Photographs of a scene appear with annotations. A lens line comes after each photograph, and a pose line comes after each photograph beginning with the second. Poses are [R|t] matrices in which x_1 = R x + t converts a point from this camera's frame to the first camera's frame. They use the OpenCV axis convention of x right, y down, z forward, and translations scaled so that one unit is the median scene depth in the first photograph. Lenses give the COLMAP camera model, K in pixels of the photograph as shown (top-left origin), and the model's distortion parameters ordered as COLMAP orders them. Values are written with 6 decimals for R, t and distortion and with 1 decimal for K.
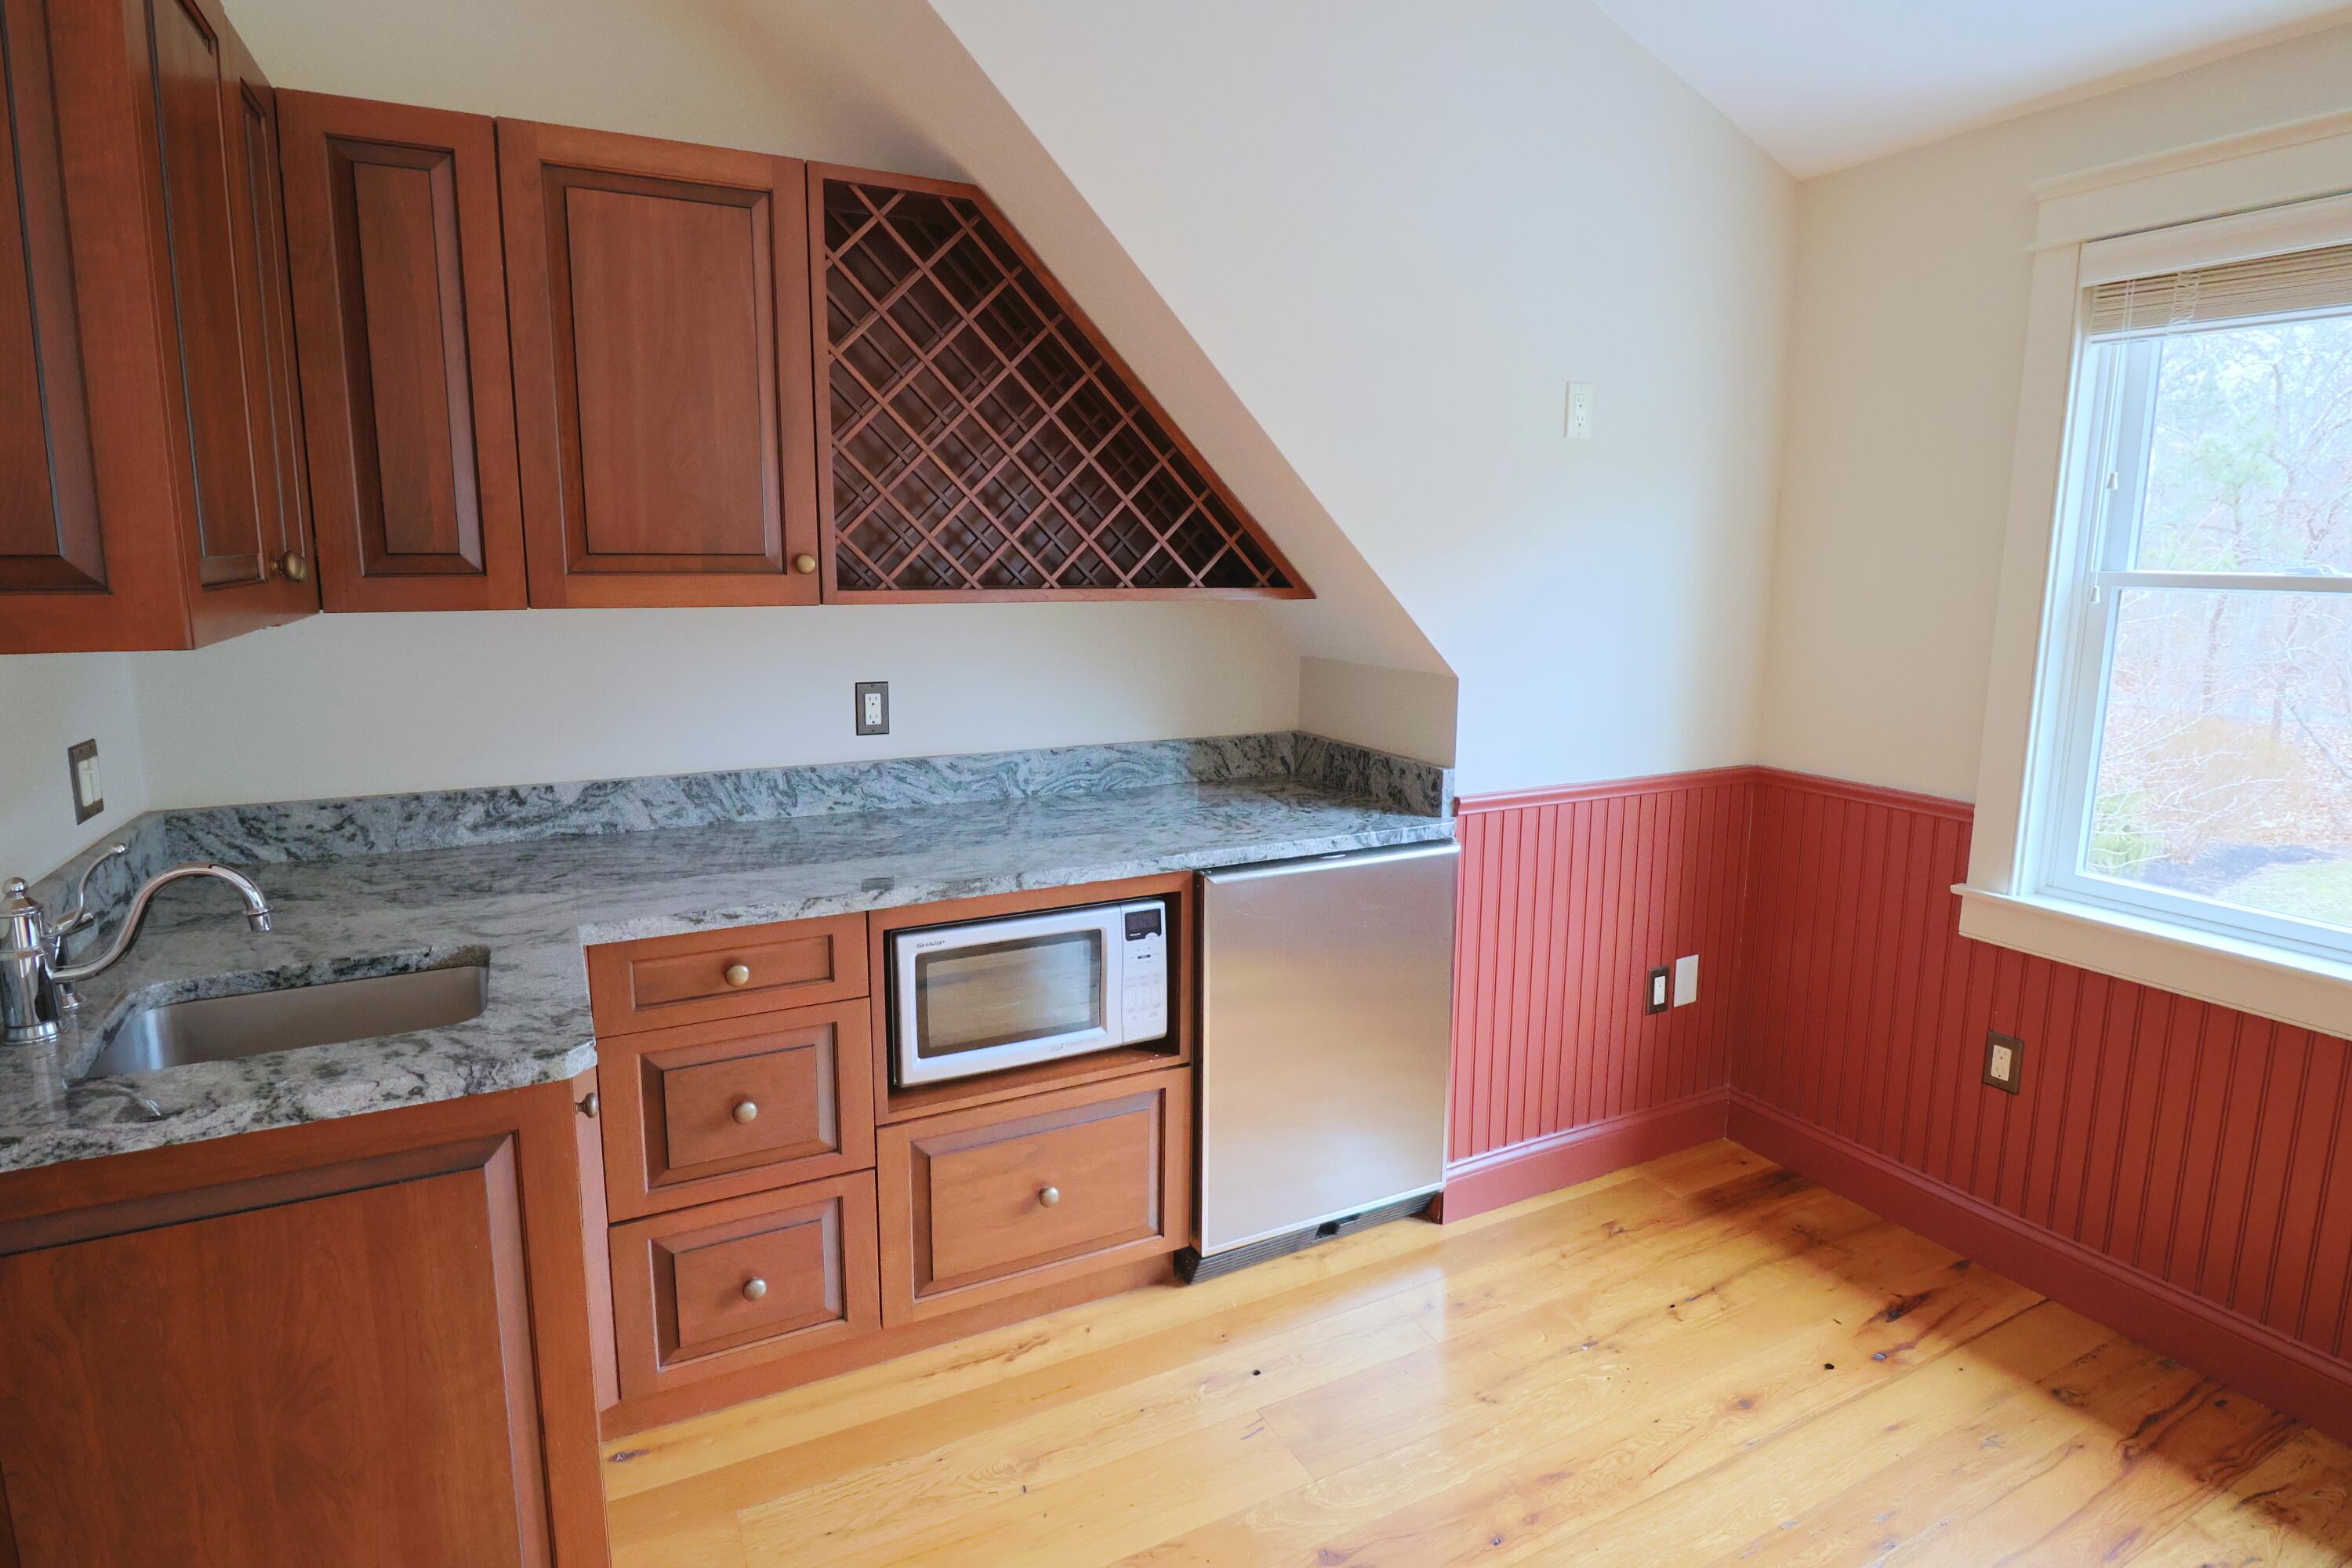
lens RADIAL K [[1221.9, 0, 1184.8], [0, 1221.9, 766.0], [0, 0, 1]] dist [-0.027153, -0.001873]
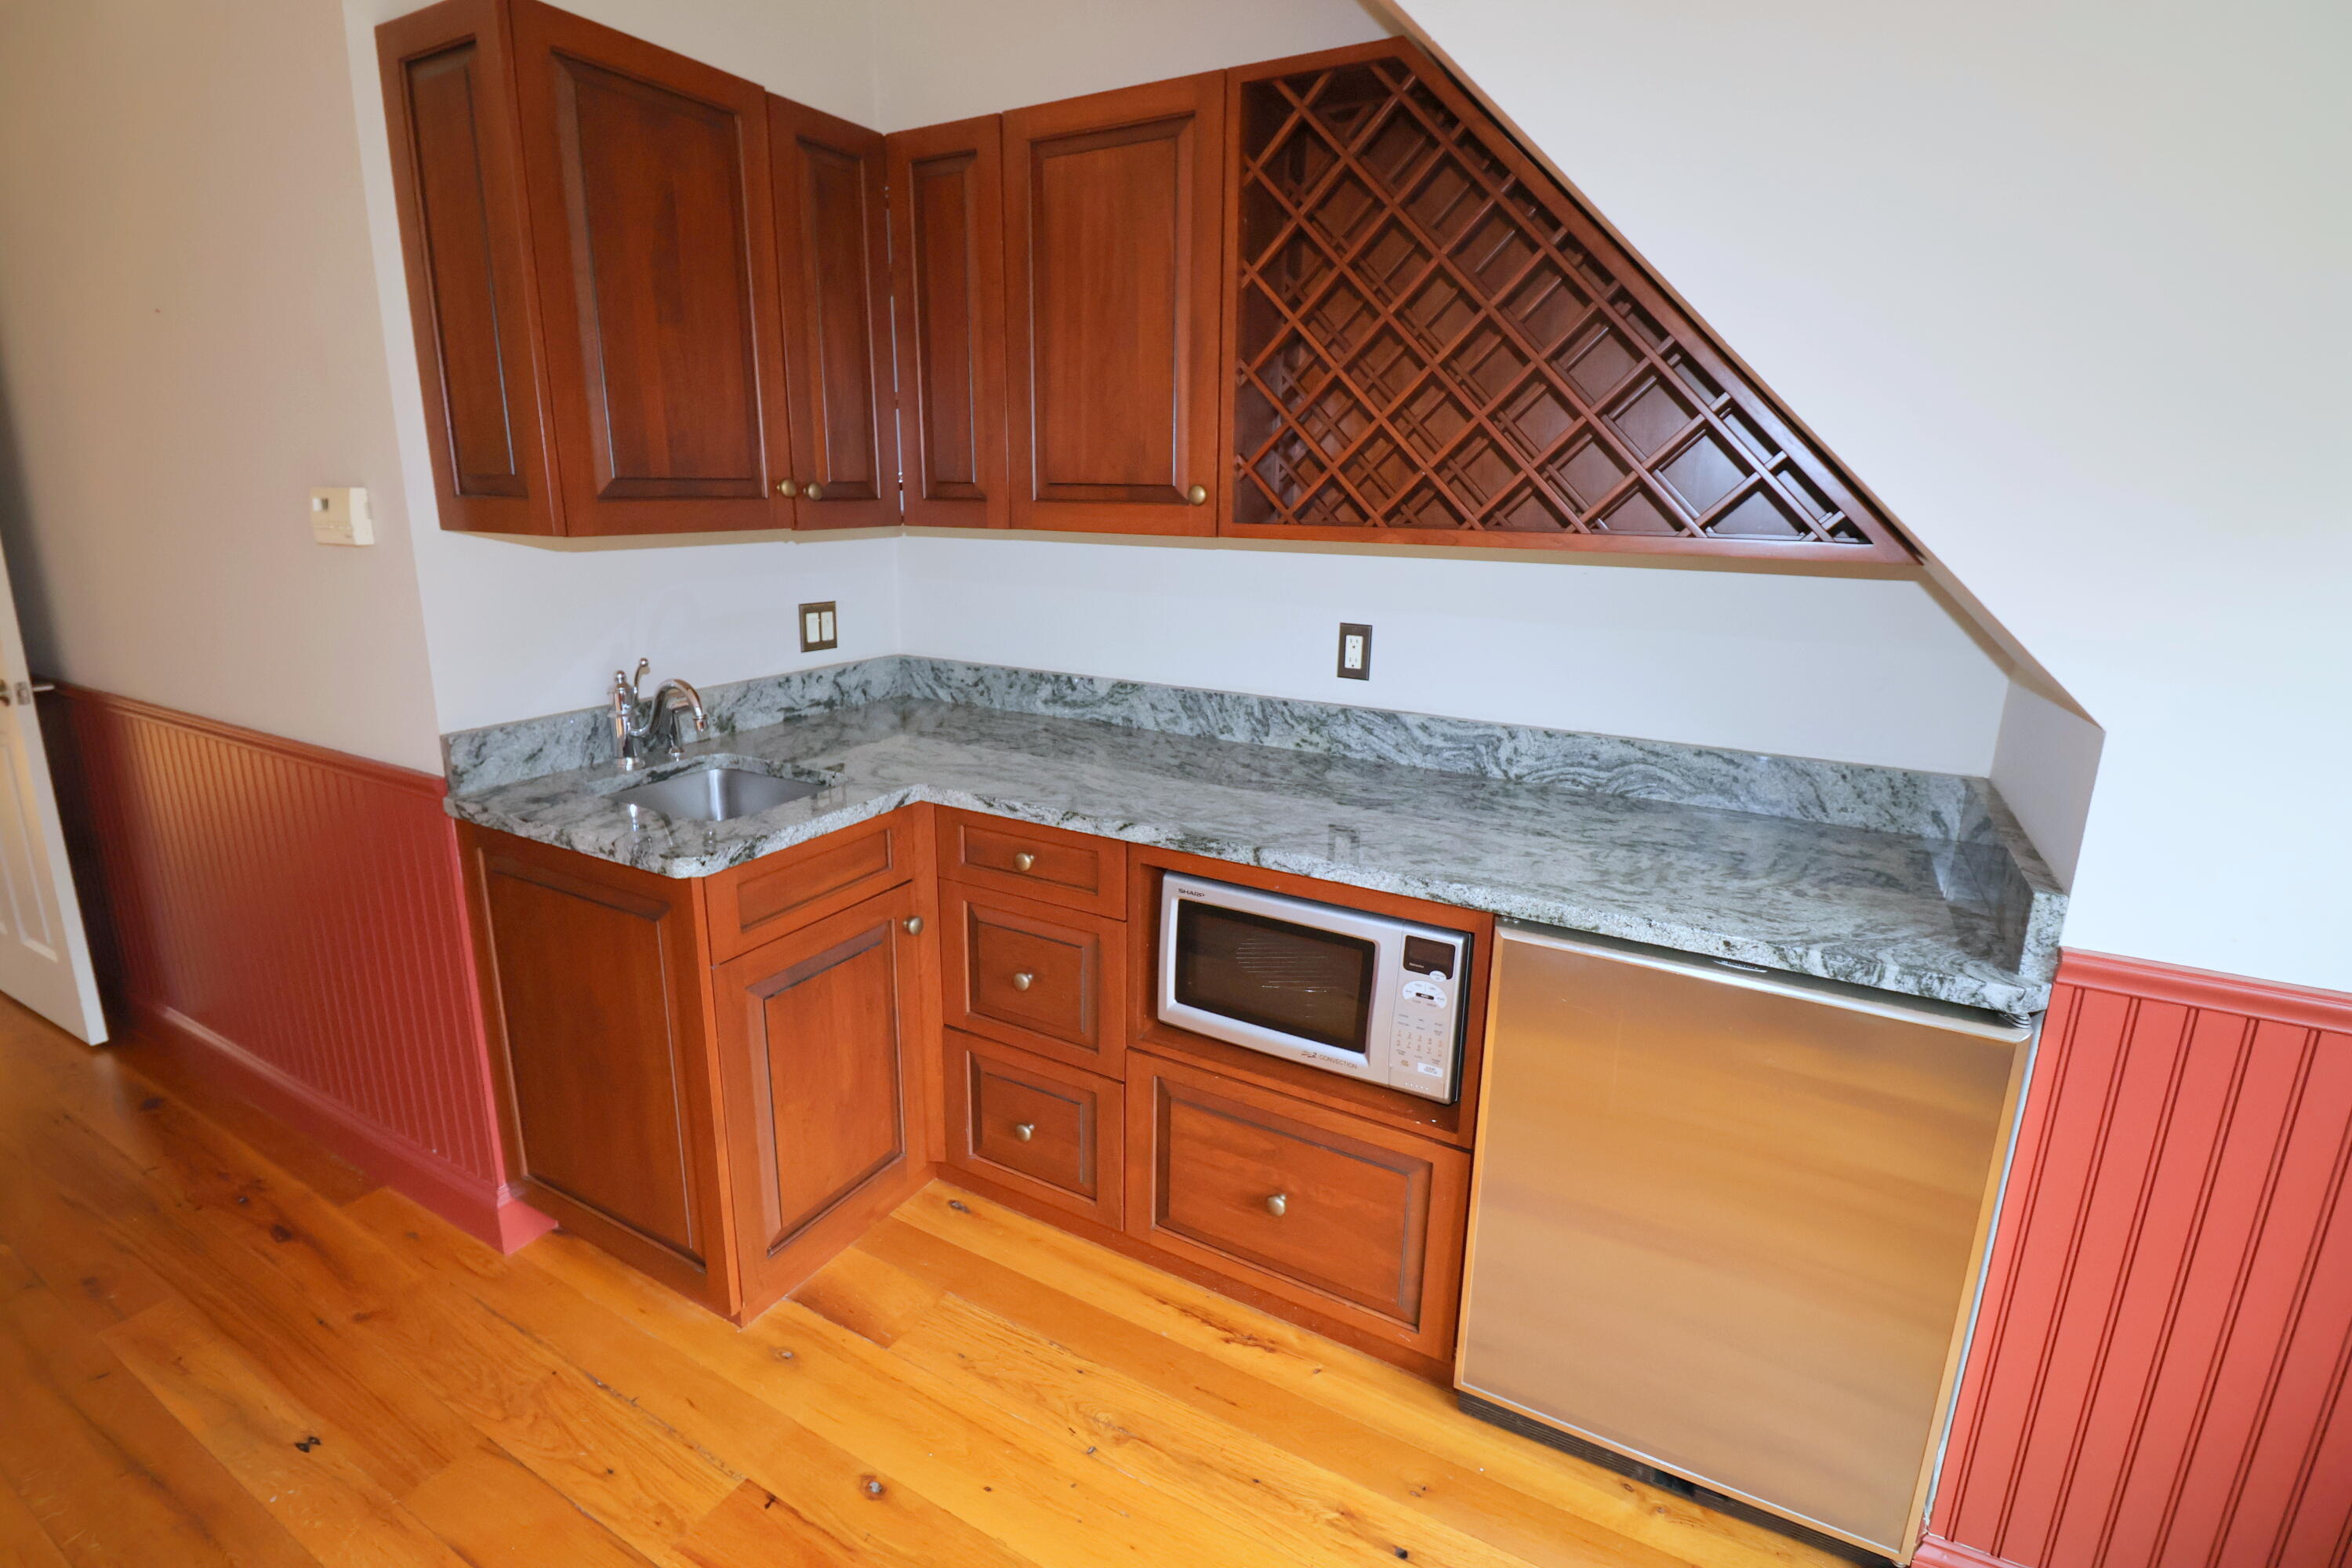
lens RADIAL K [[1085.5, 0, 1161.8], [0, 1085.5, 763.2], [0, 0, 1]] dist [-0.013685, -0.000241]
pose [[0.540643, 0.205780, -0.815696, 0.418732], [-0.153788, 0.977458, 0.144658, -0.068649], [0.827076, 0.047236, 0.560102, 0.448278]]
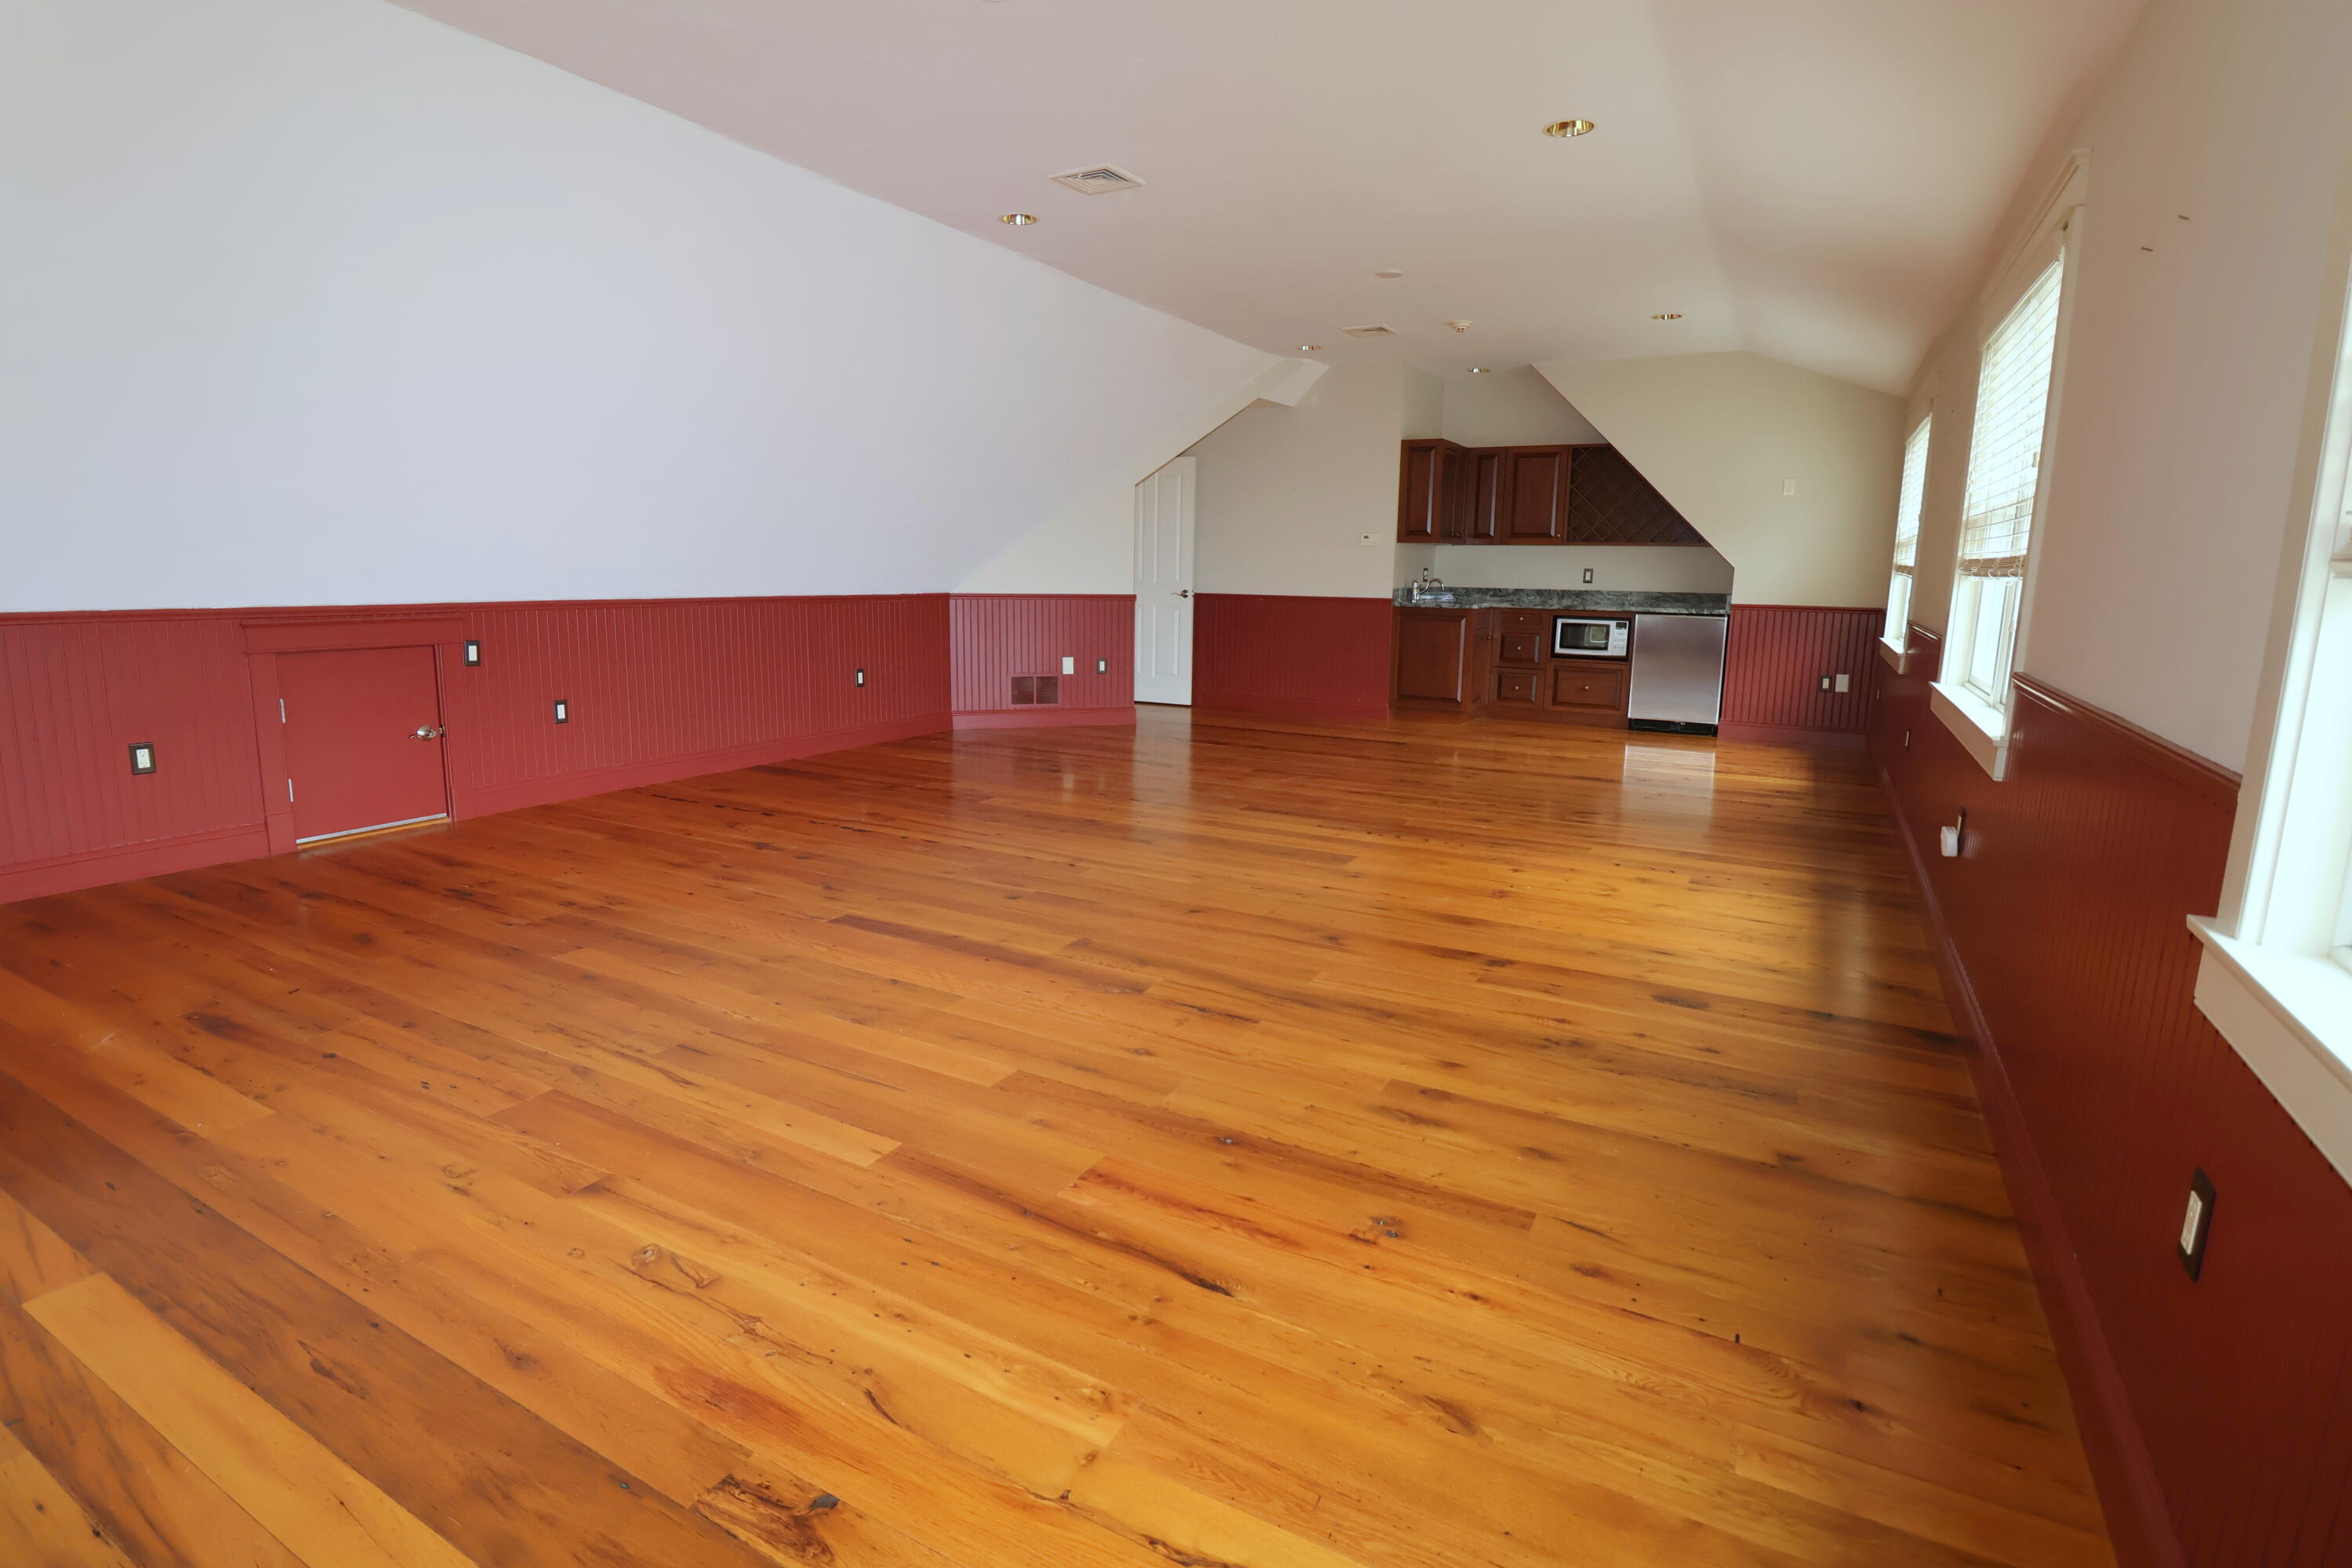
lens RADIAL K [[1085.5, 0, 1179.7], [0, 1085.5, 763.2], [0, 0, 1]] dist [-0.013685, -0.000241]
pose [[0.548664, 0.146981, -0.823021, 2.121562], [-0.149545, 0.985802, 0.076358, 0.511190], [0.822559, 0.081184, 0.562855, -2.107132]]
